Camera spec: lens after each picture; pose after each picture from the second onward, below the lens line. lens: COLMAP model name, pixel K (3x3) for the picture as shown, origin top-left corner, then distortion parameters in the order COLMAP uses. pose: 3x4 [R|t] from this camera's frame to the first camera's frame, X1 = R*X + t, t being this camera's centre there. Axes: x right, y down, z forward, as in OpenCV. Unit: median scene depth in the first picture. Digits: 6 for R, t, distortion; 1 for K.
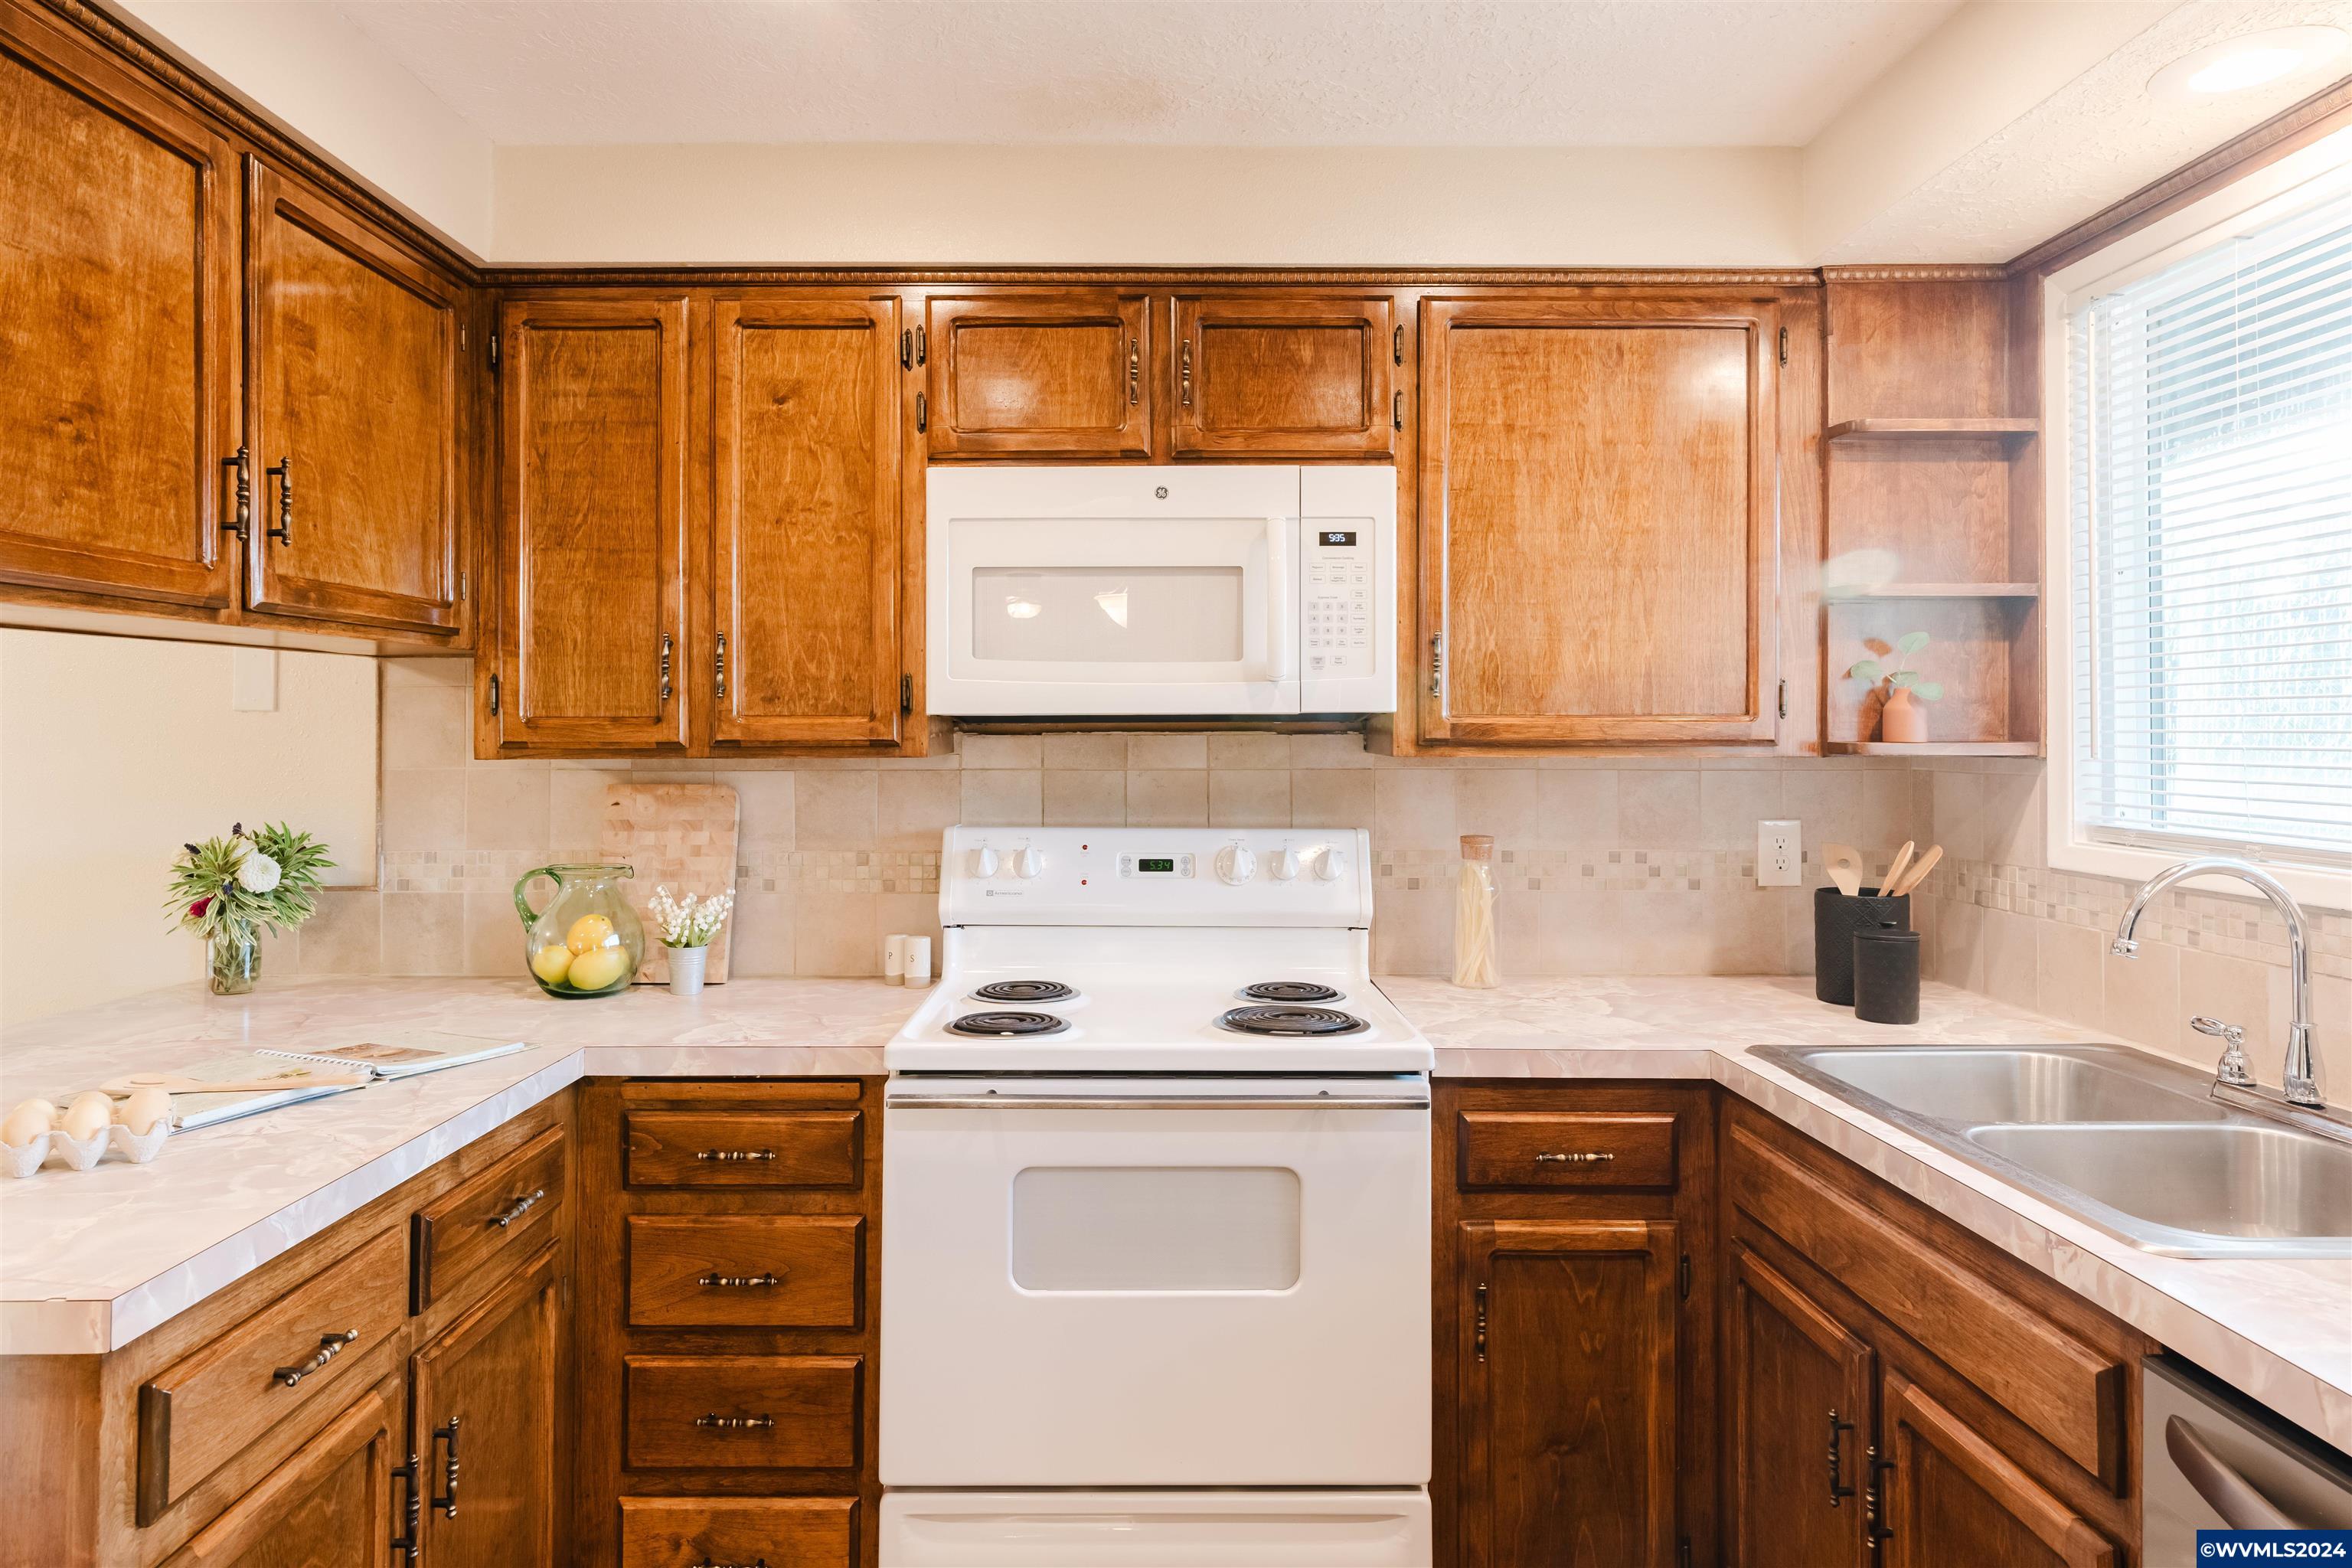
lens RADIAL K [[1676.1, 0, 1175.2], [0, 1676.1, 733.8], [0, 0, 1]] dist [0.002510, 0.003994]
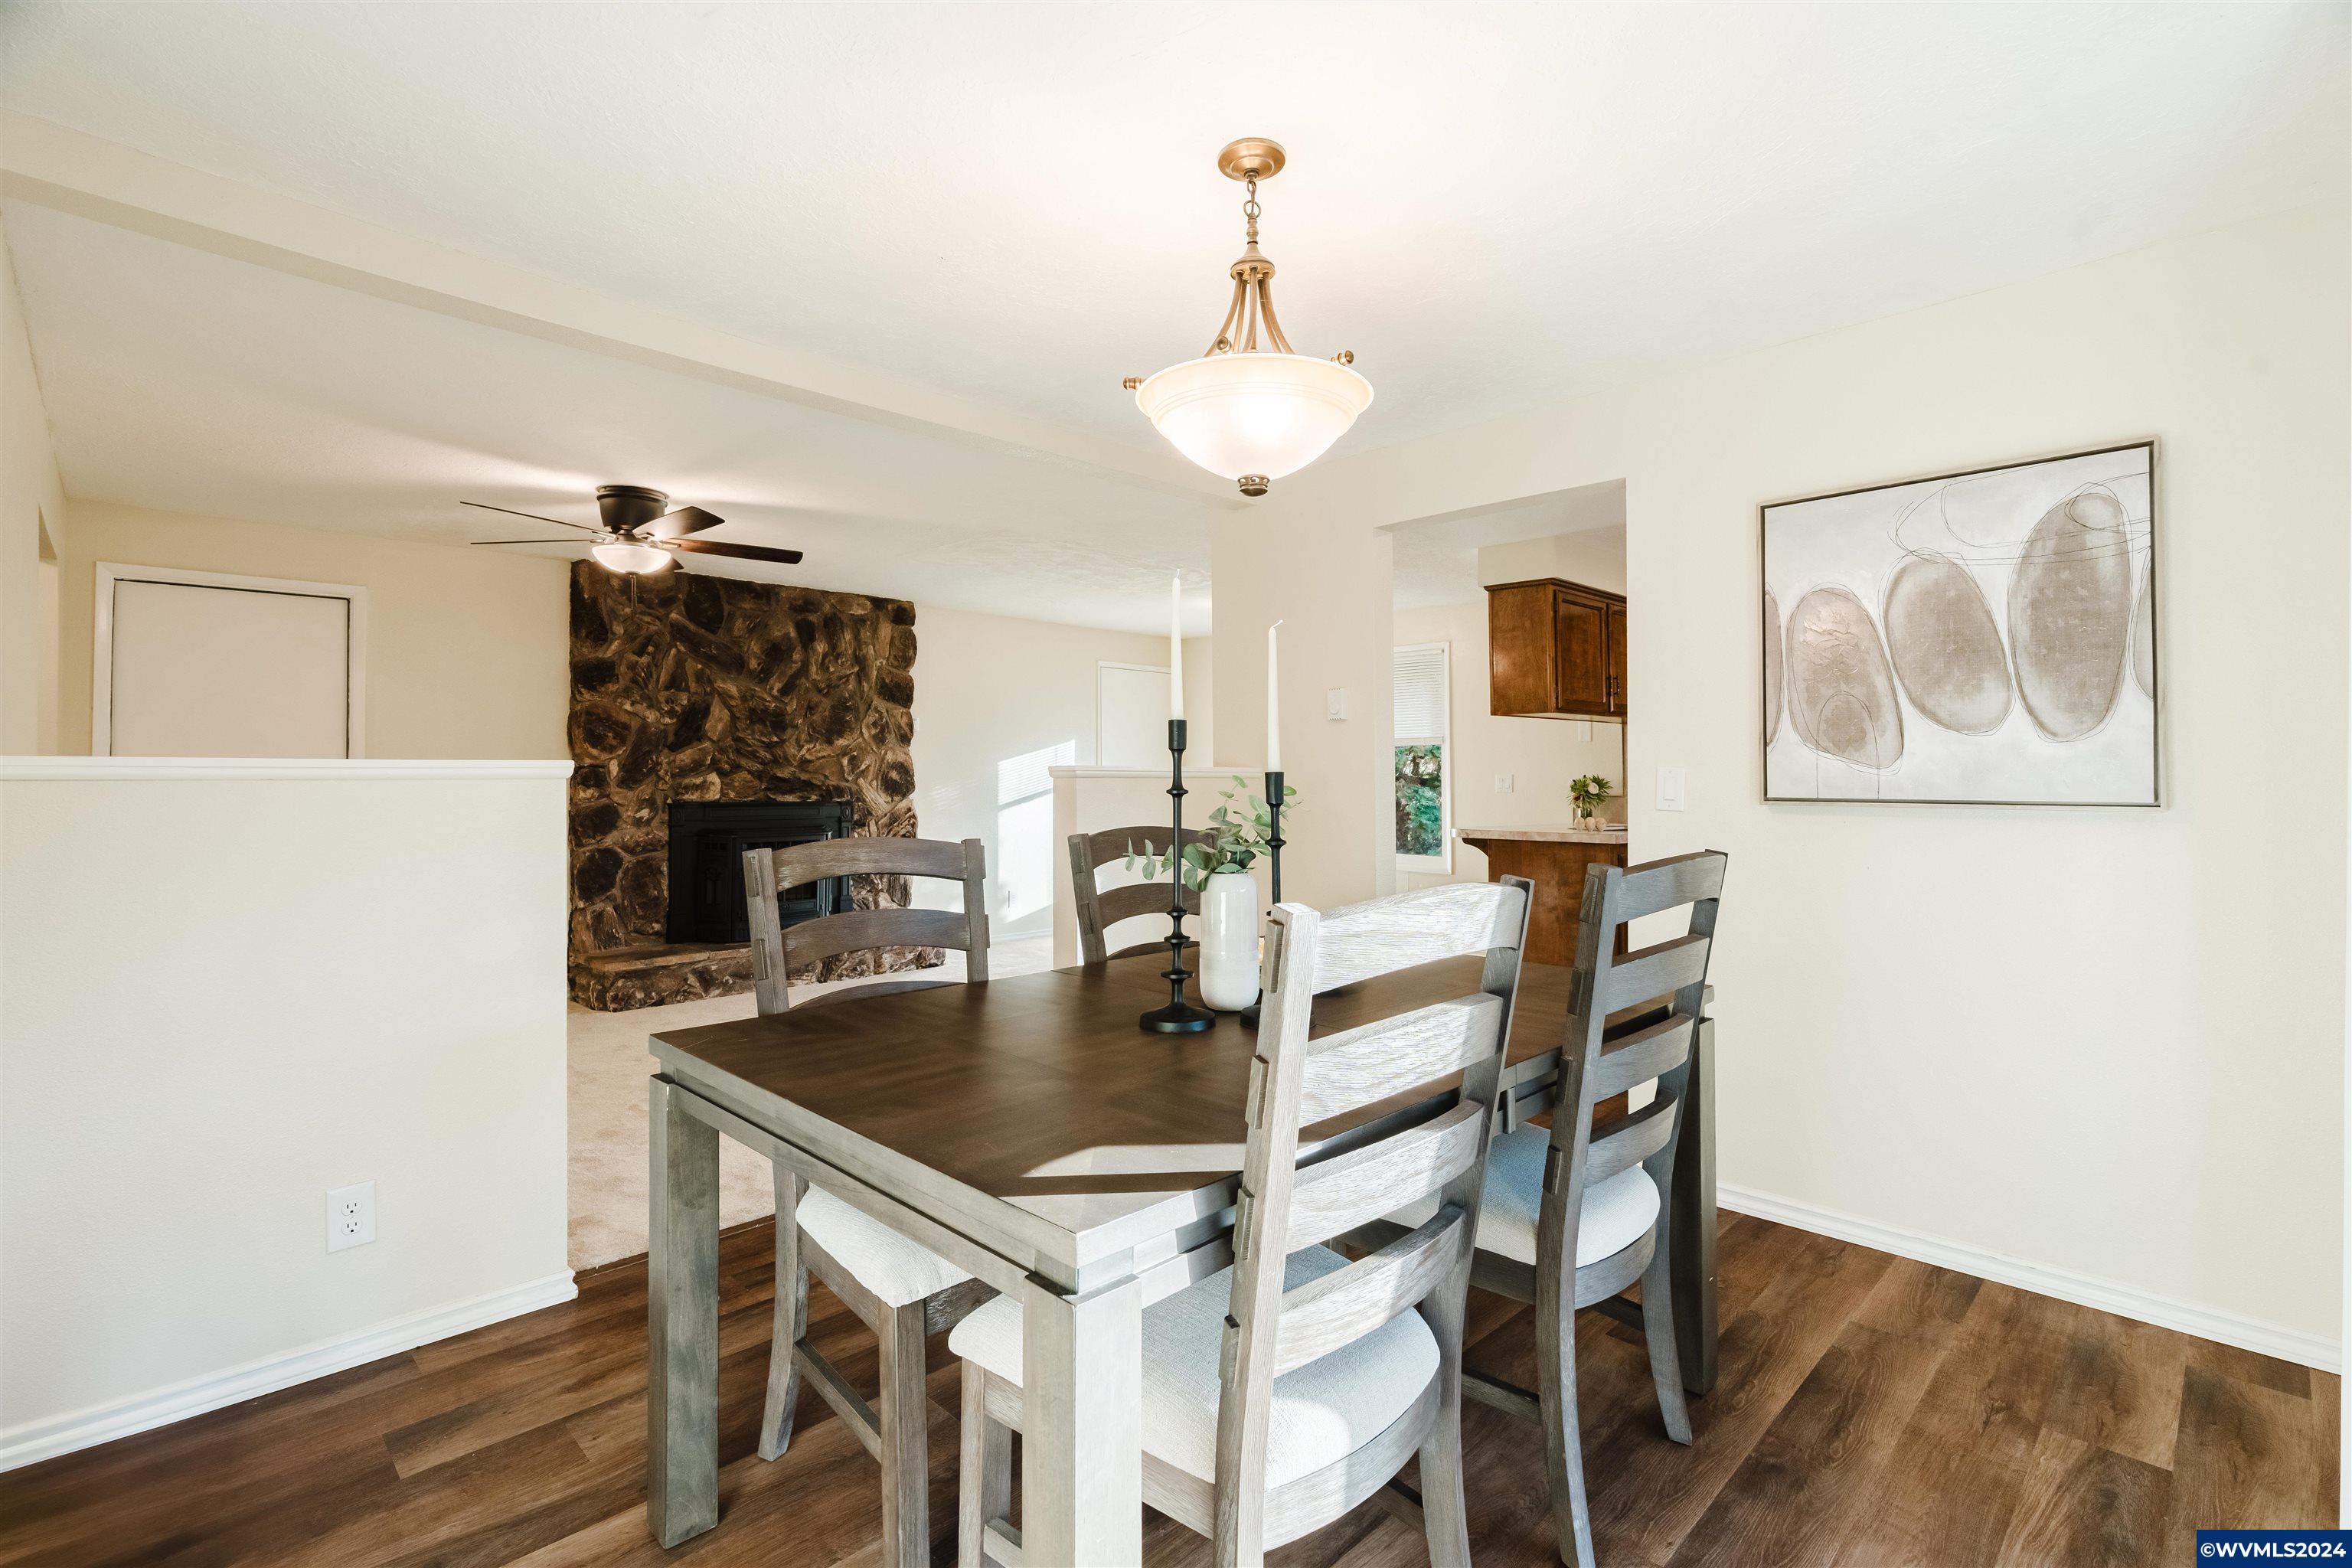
lens RADIAL K [[1062.0, 0, 1176.0], [0, 1062.0, 784.0], [0, 0, 1]] dist [-0.001214, 0.000407]
pose [[0.715270, 0.003064, -0.698842, 0.390069], [0.001034, 0.999985, 0.005442, 0.065128], [0.698847, -0.004615, 0.715256, -1.238538]]
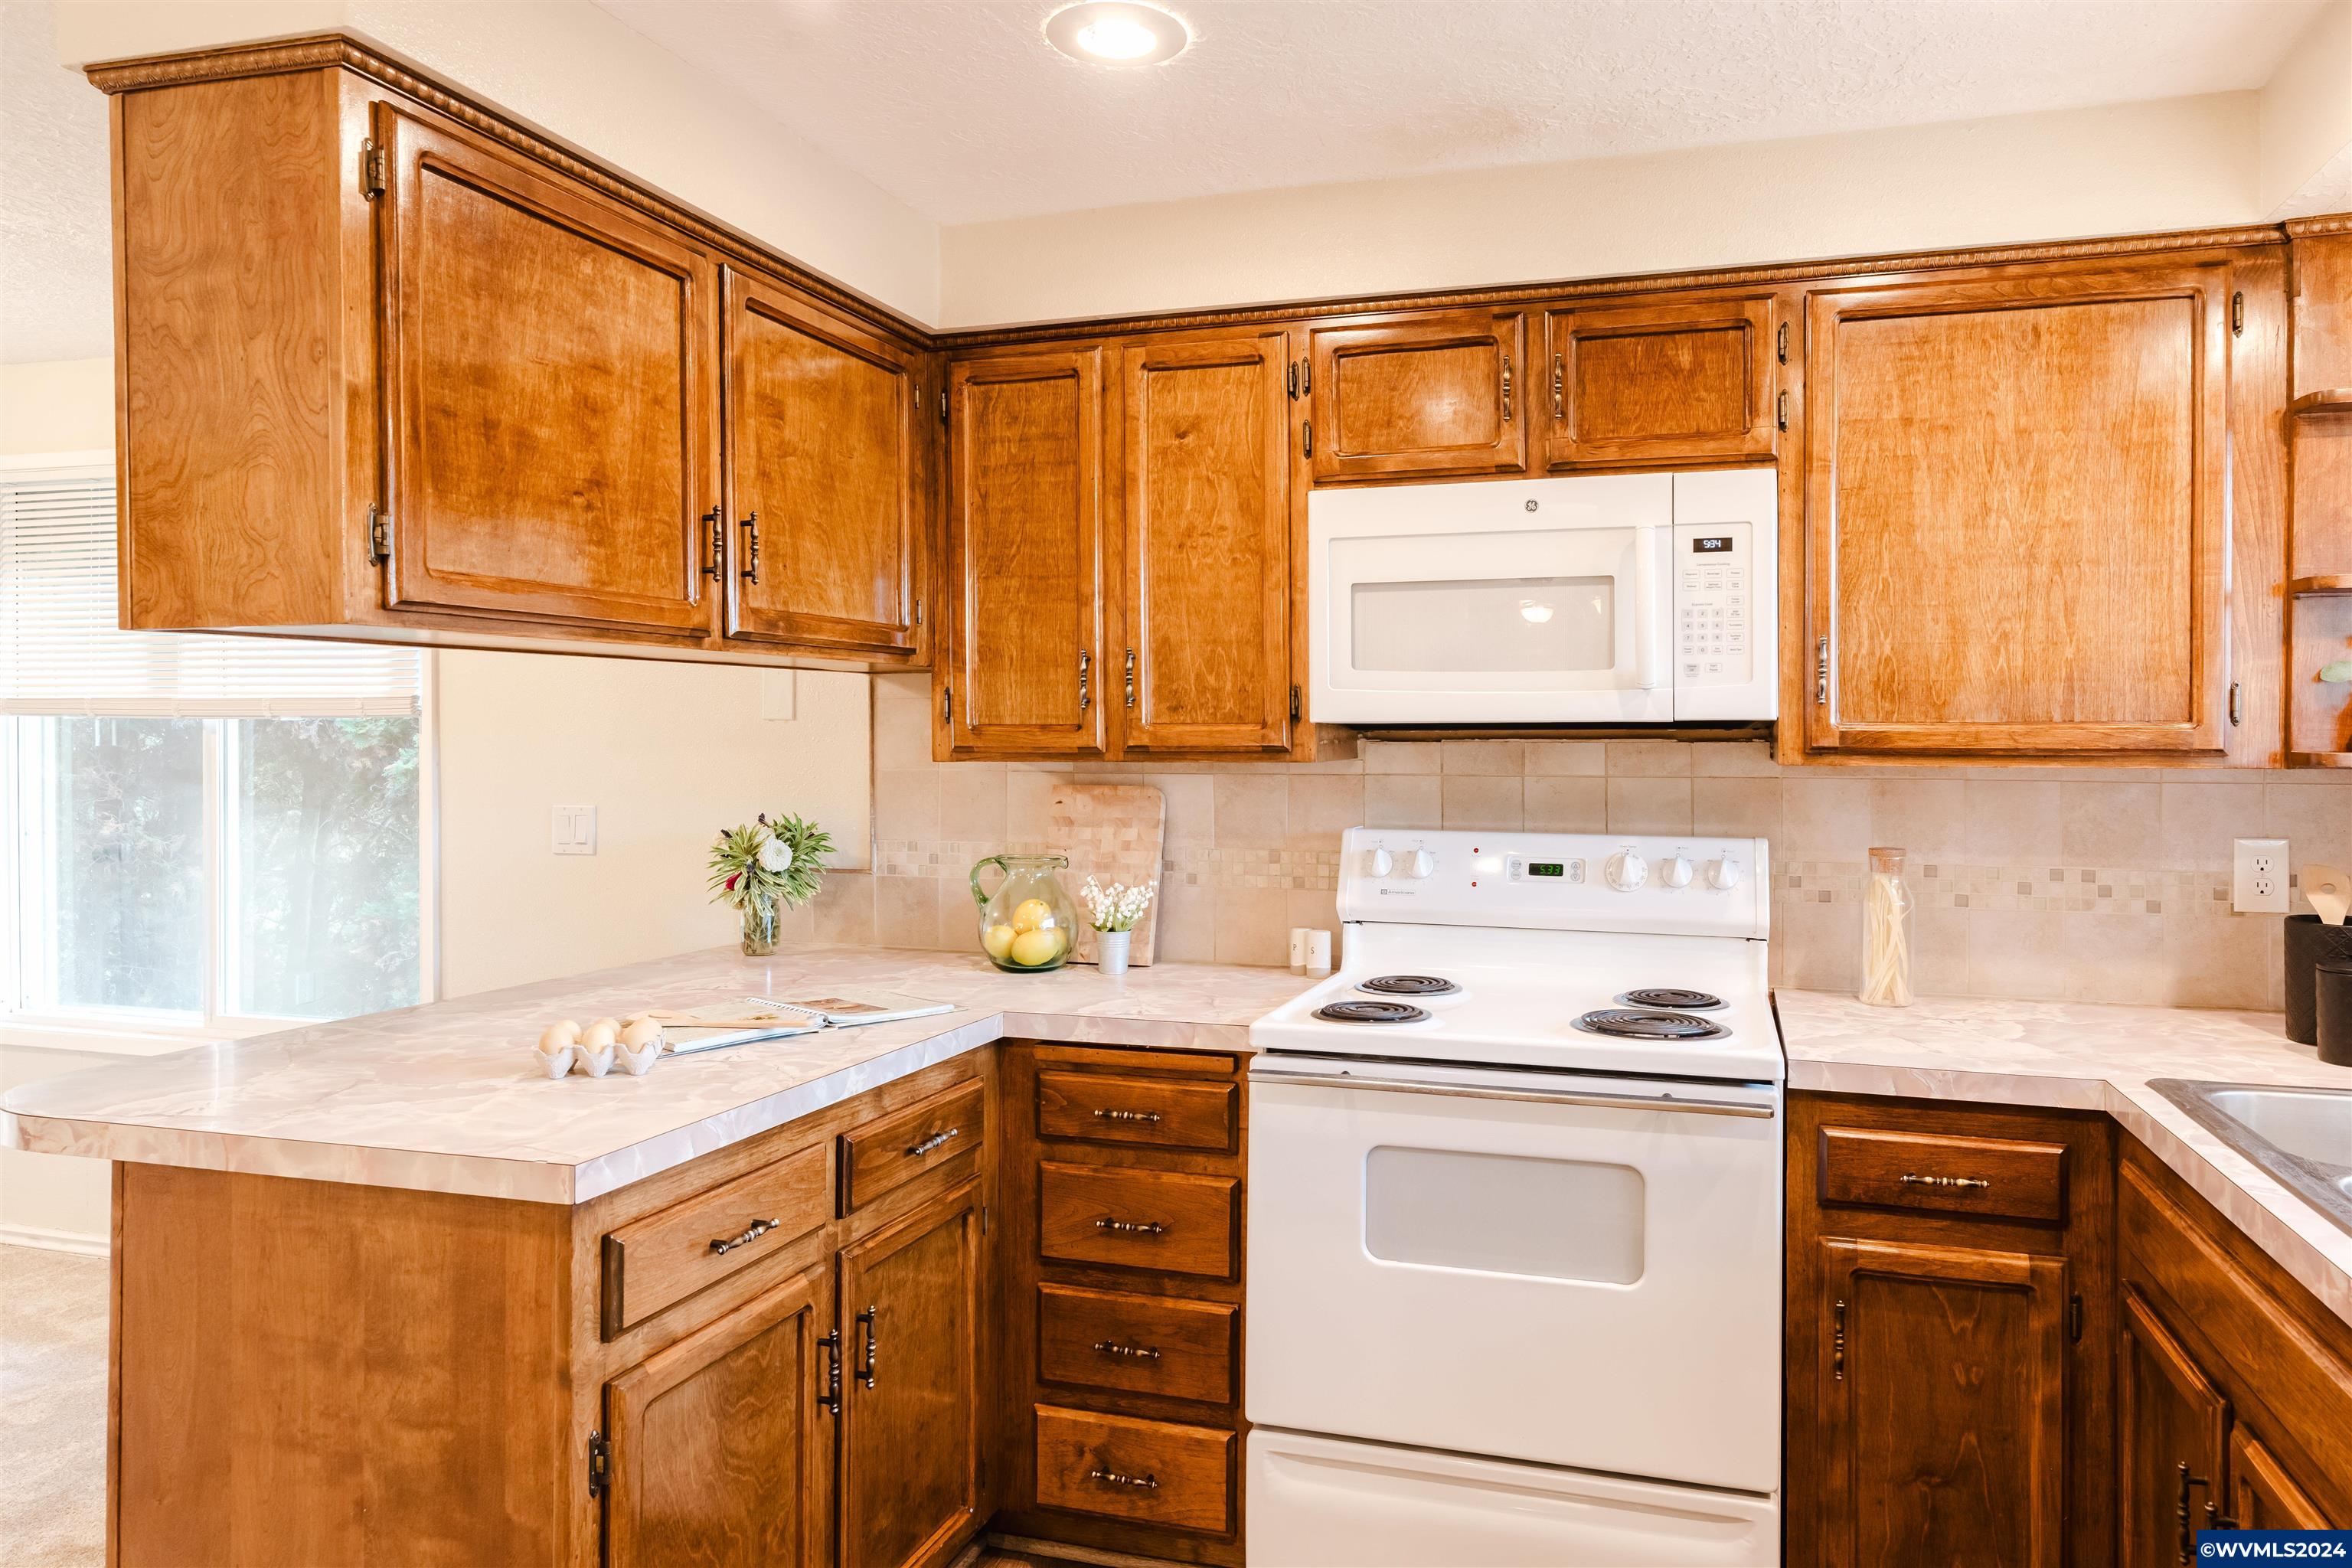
lens RADIAL K [[1685.3, 0, 1176.0], [0, 1685.3, 784.0], [0, 0, 1]] dist [0.002130, 0.007508]
pose [[0.948107, 0.010884, -0.317764, 0.113877], [-0.002734, 0.999656, 0.026084, 0.000054], [0.317938, -0.023862, 0.947811, -0.049858]]
